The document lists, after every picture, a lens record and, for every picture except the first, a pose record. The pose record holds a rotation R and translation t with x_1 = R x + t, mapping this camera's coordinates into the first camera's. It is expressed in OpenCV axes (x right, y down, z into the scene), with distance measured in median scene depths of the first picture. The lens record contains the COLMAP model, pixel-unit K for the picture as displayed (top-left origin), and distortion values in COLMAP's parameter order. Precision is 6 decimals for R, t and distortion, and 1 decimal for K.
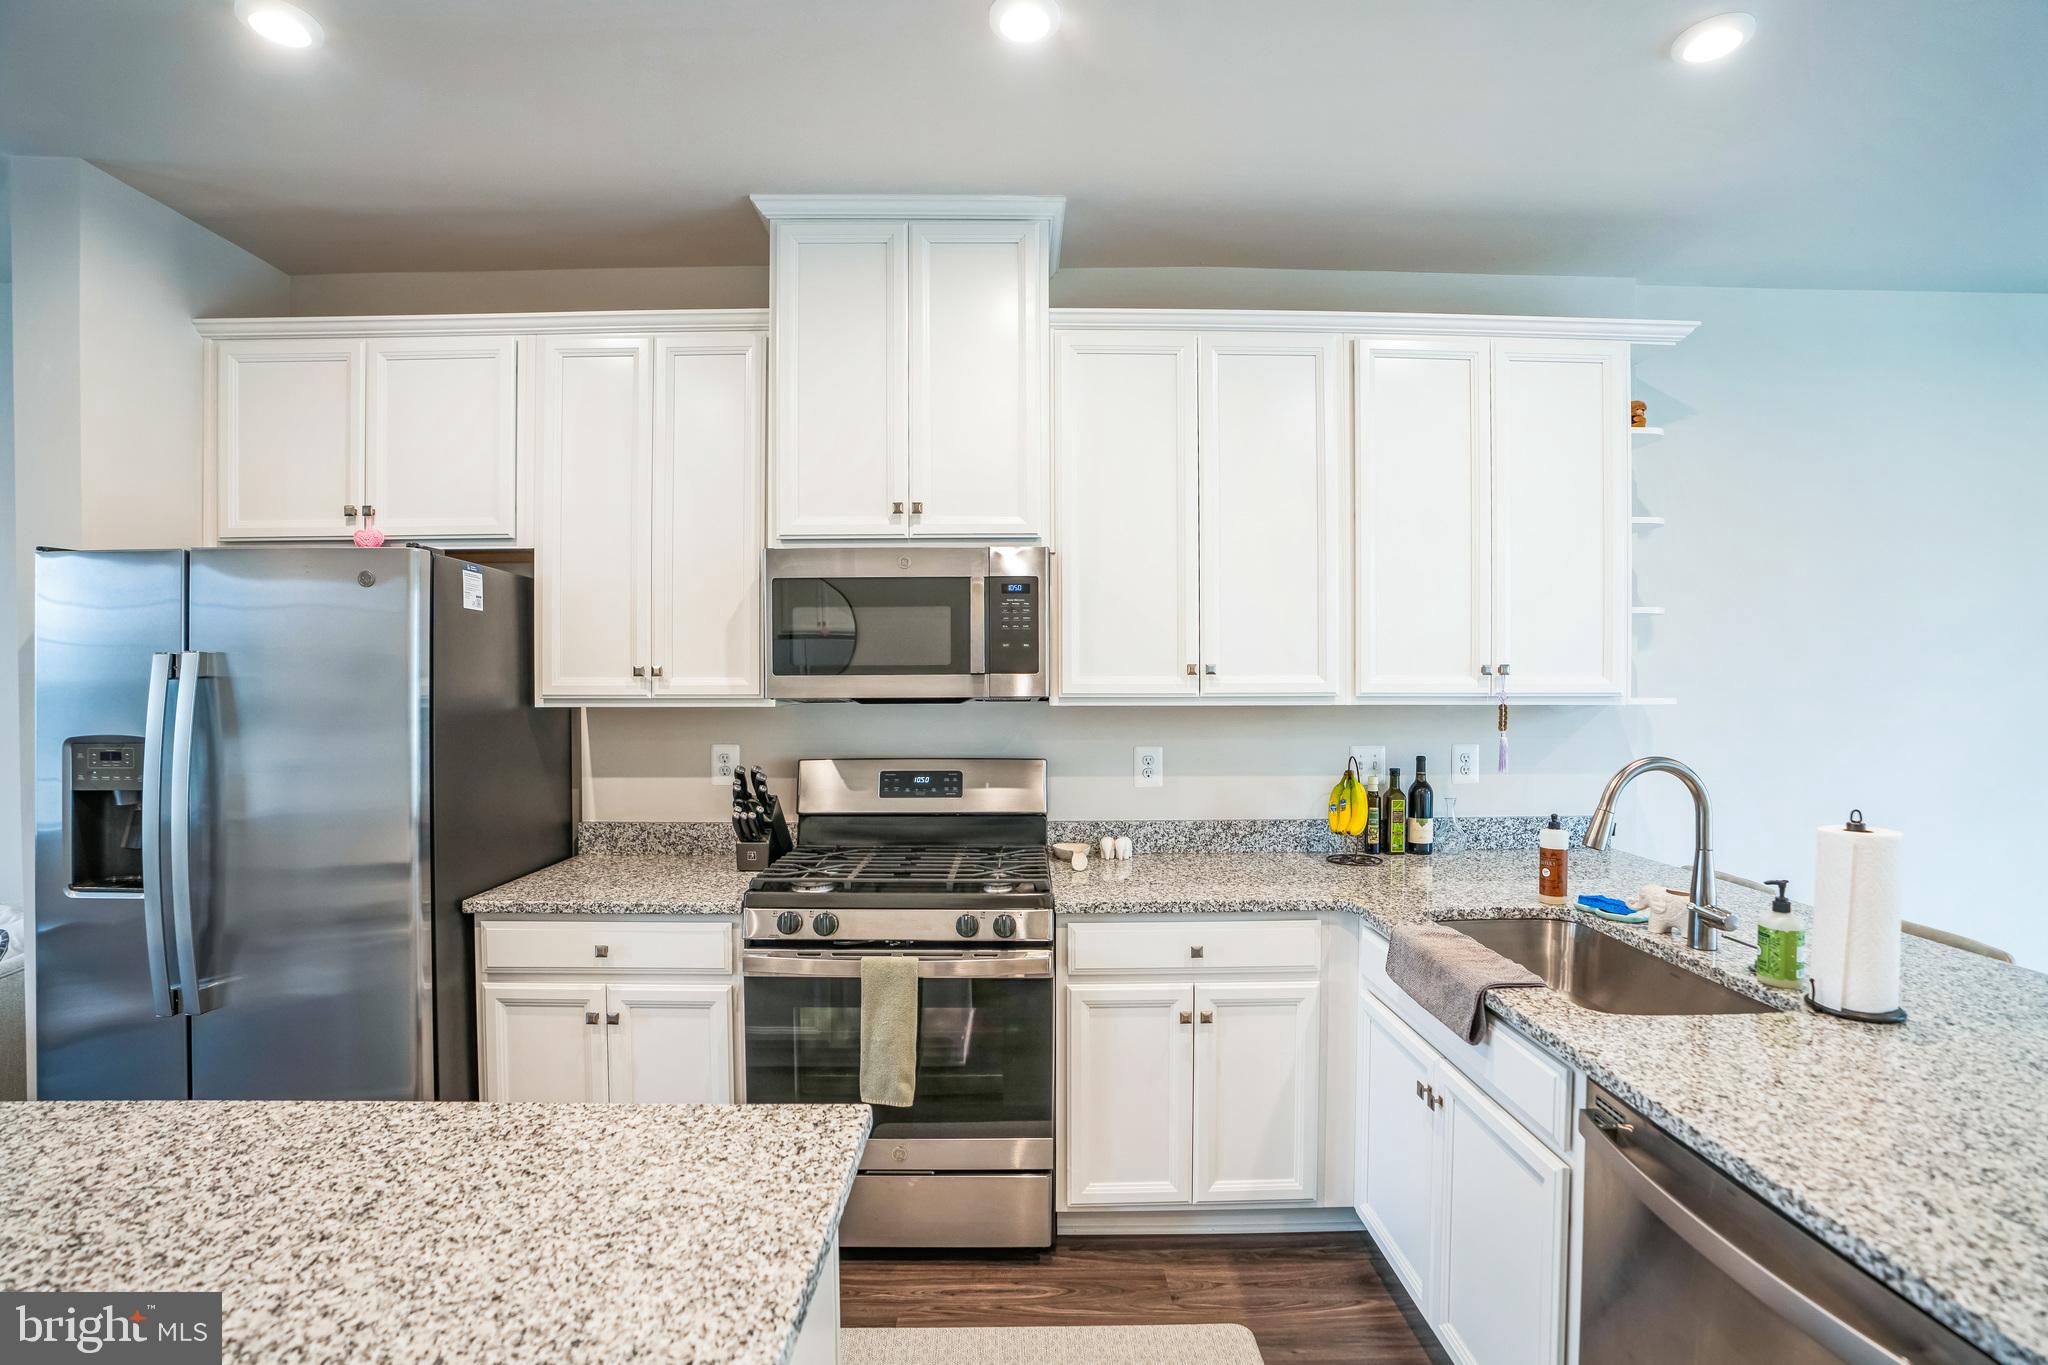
lens RADIAL K [[932.6, 0, 1011.9], [0, 932.6, 681.3], [0, 0, 1]] dist [-0.074978, 0.028306]
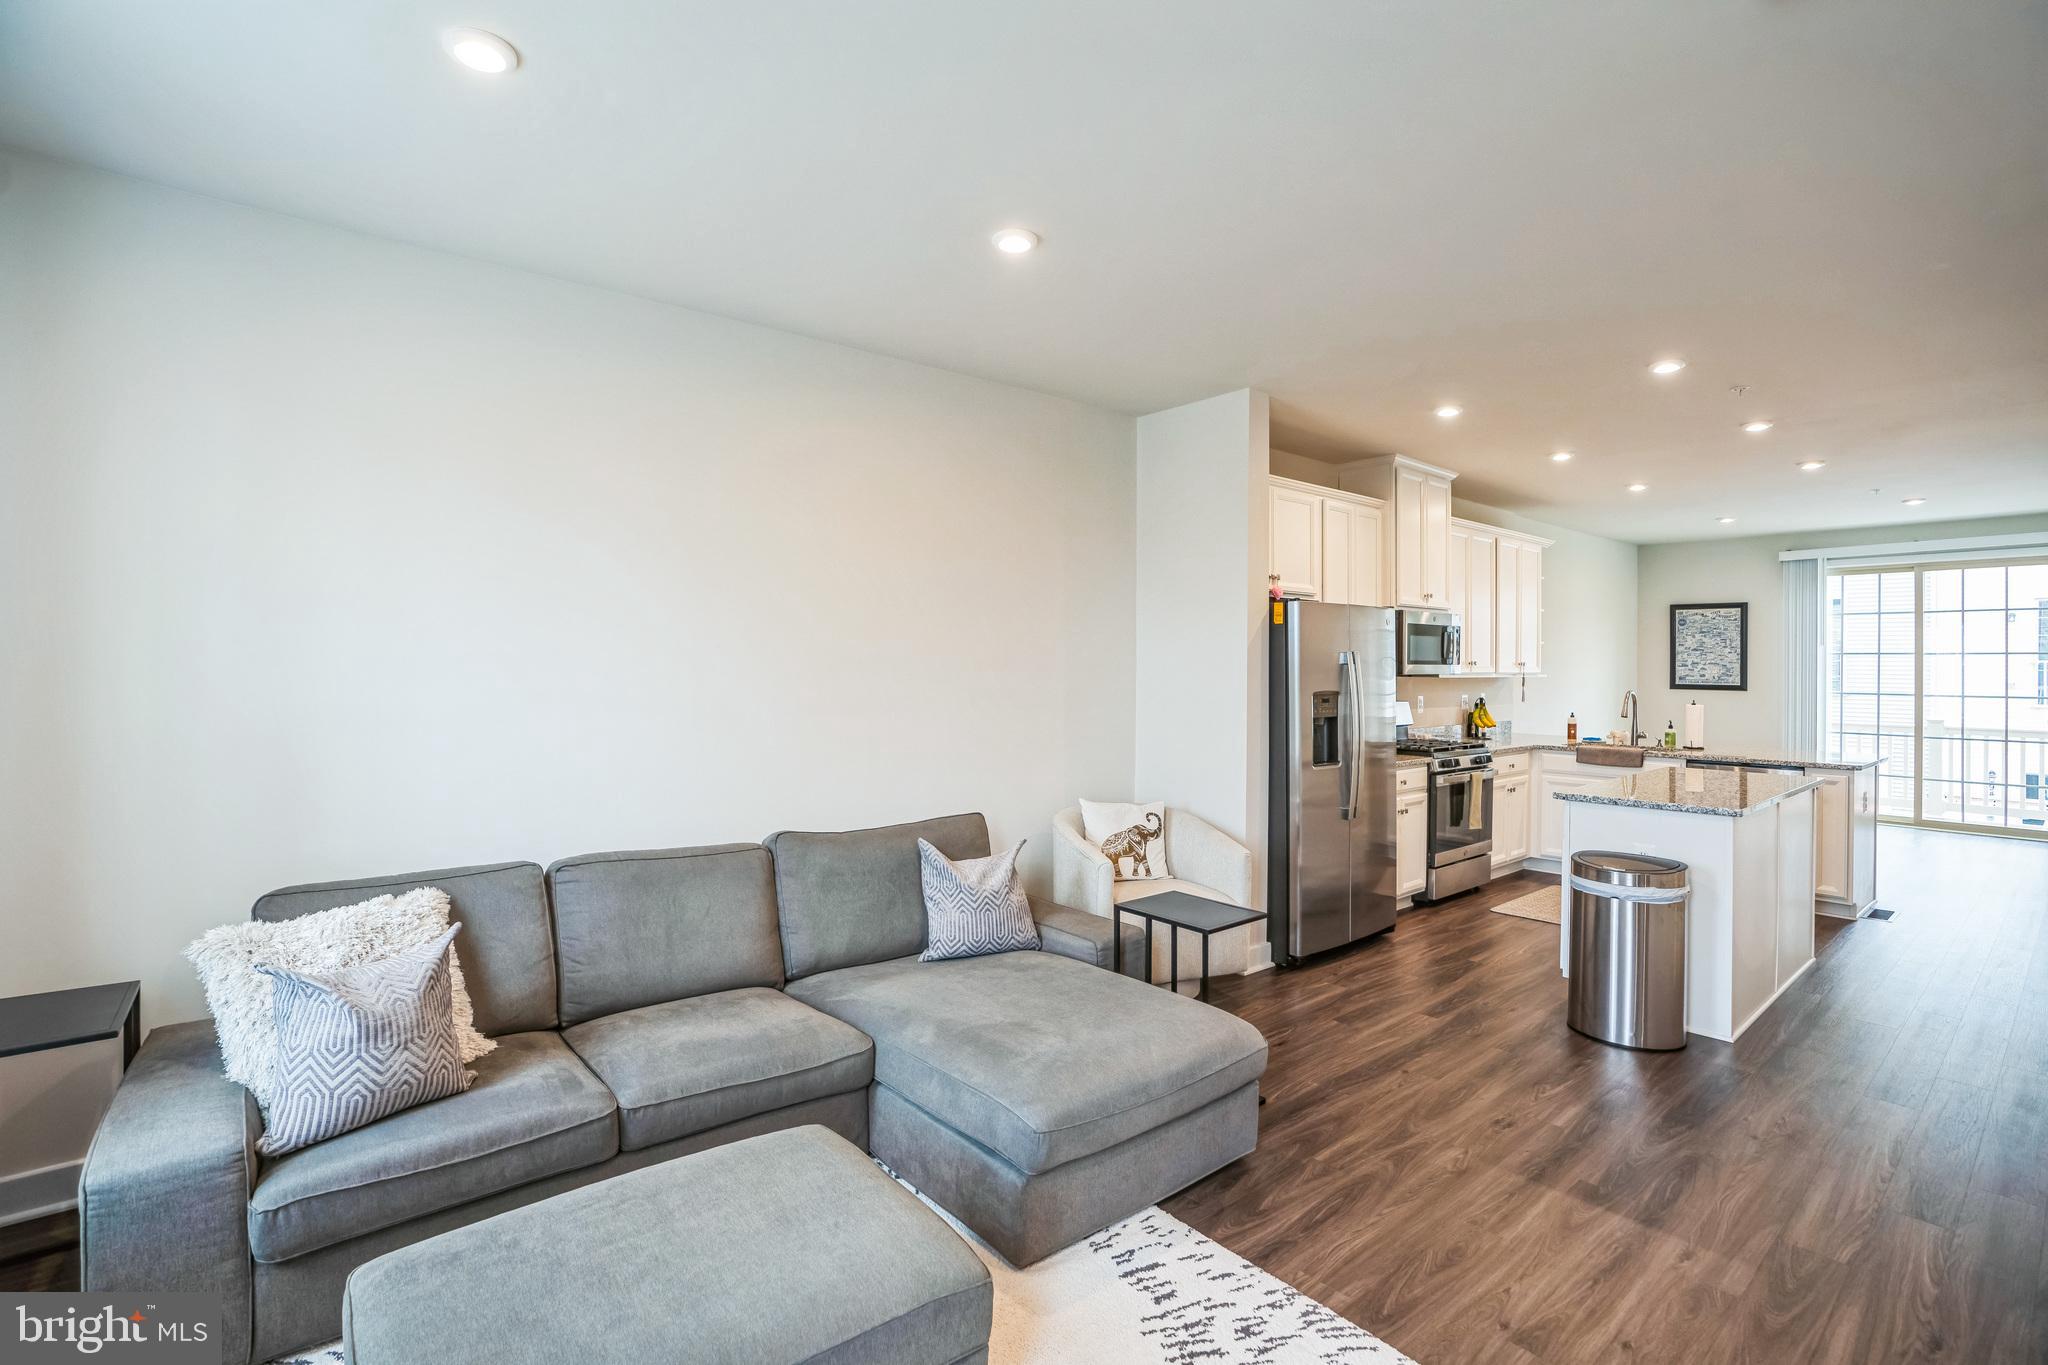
lens RADIAL K [[958.3, 0, 1035.2], [0, 958.3, 672.2], [0, 0, 1]] dist [-0.021089, 0.000124]
pose [[0.758598, 0.007719, 0.651514, -2.420619], [-0.005002, 0.999969, -0.006024, 0.019011], [-0.651540, 0.001311, 0.758613, -0.250572]]
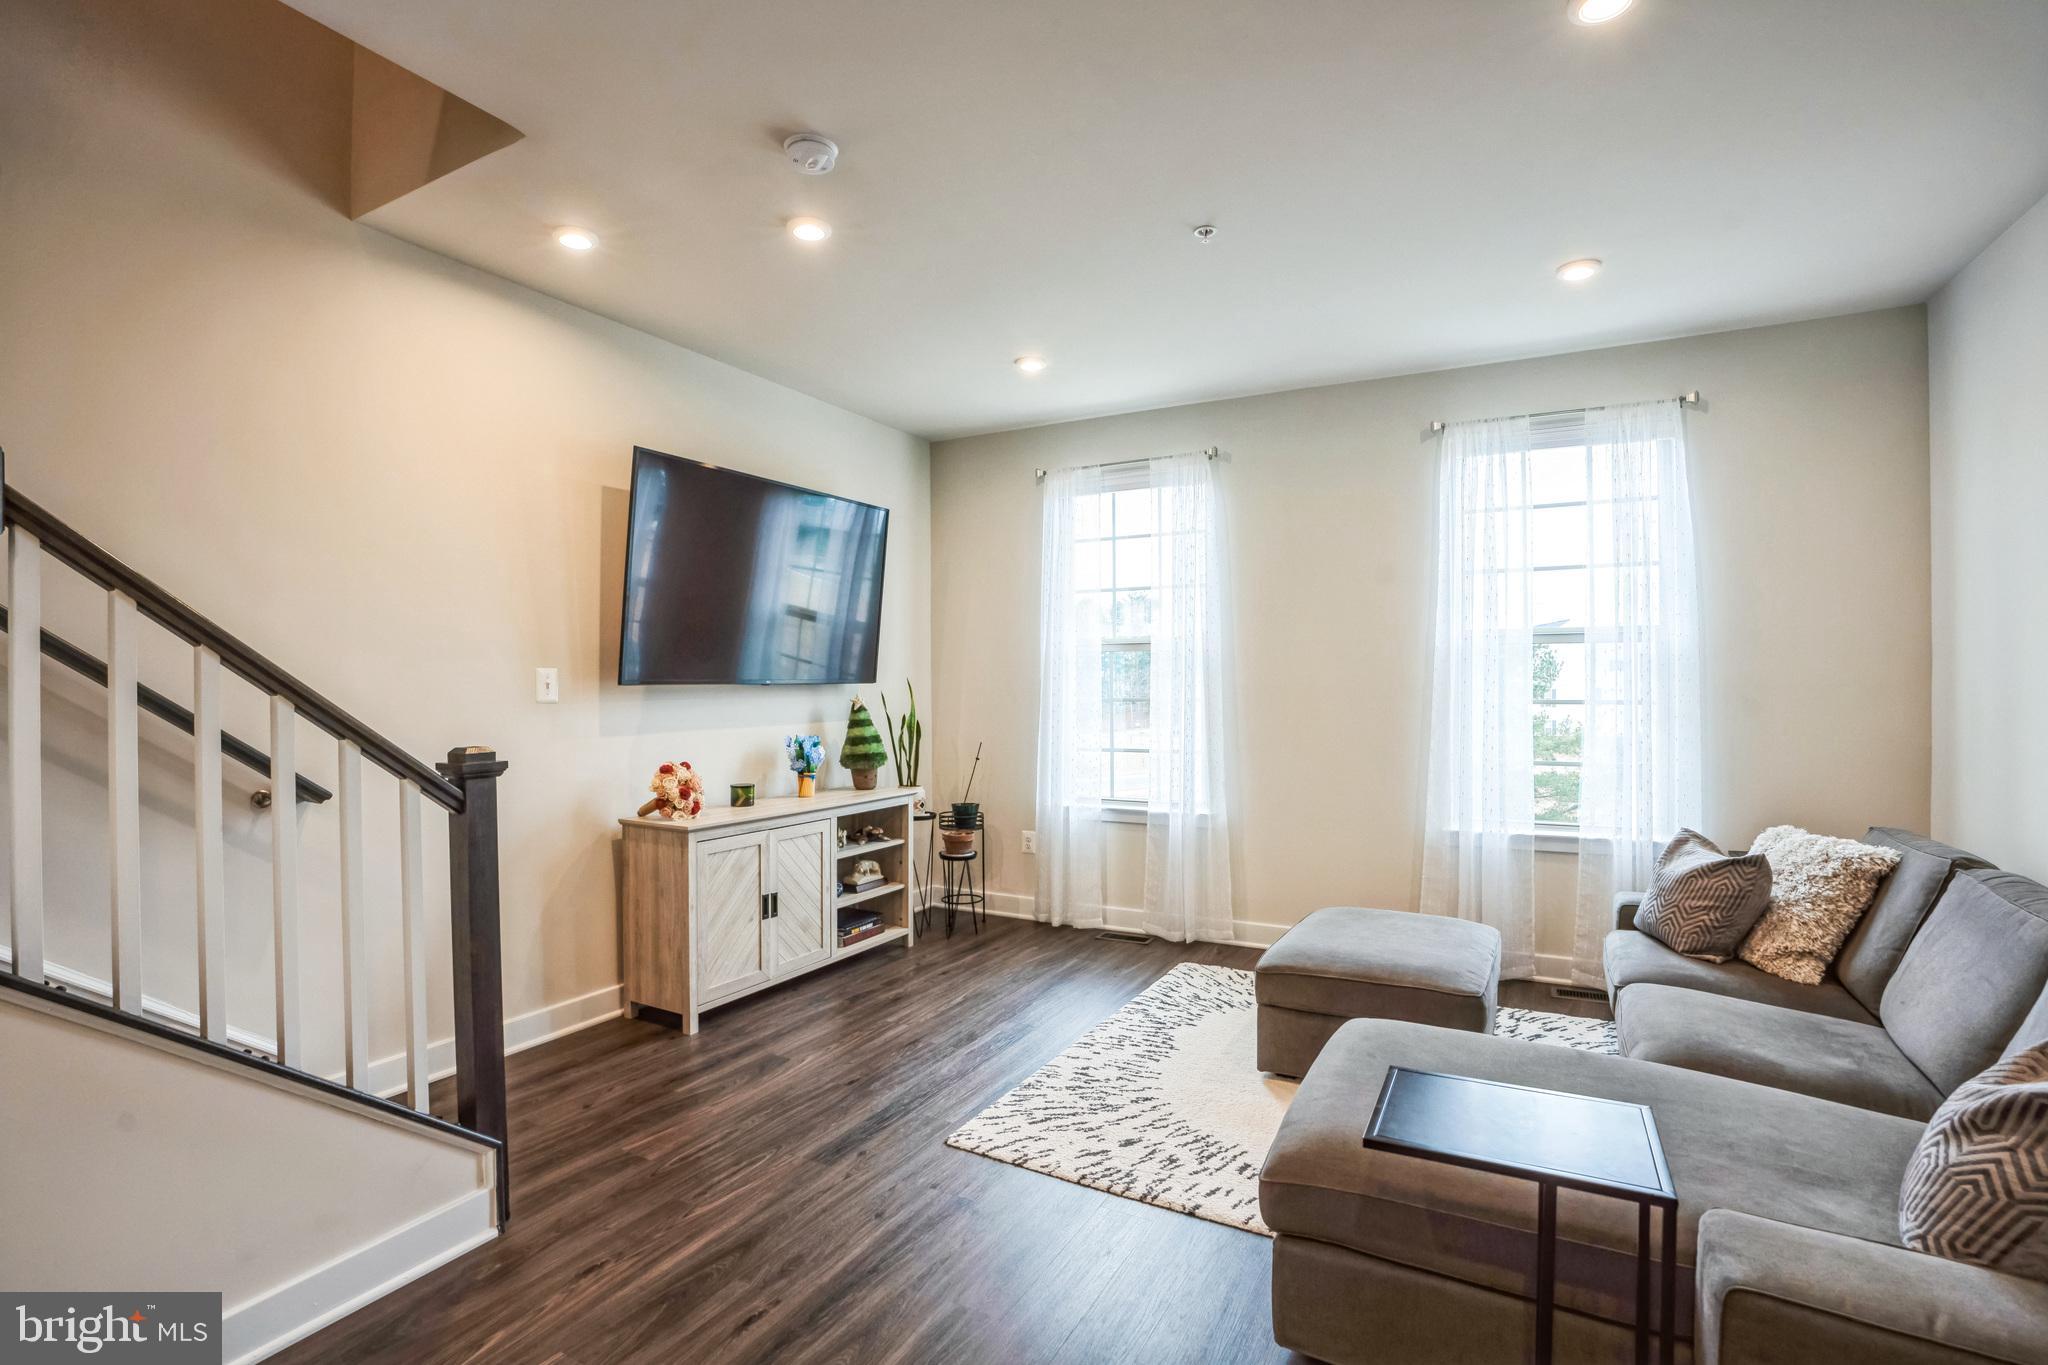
lens RADIAL K [[958.3, 0, 1035.2], [0, 958.3, 672.2], [0, 0, 1]] dist [-0.021089, 0.000124]
pose [[-0.475580, 0.000832, -0.879672, -0.763547], [0.002801, 0.999996, -0.000569, 0.037980], [0.879668, -0.002734, -0.475581, 0.612591]]
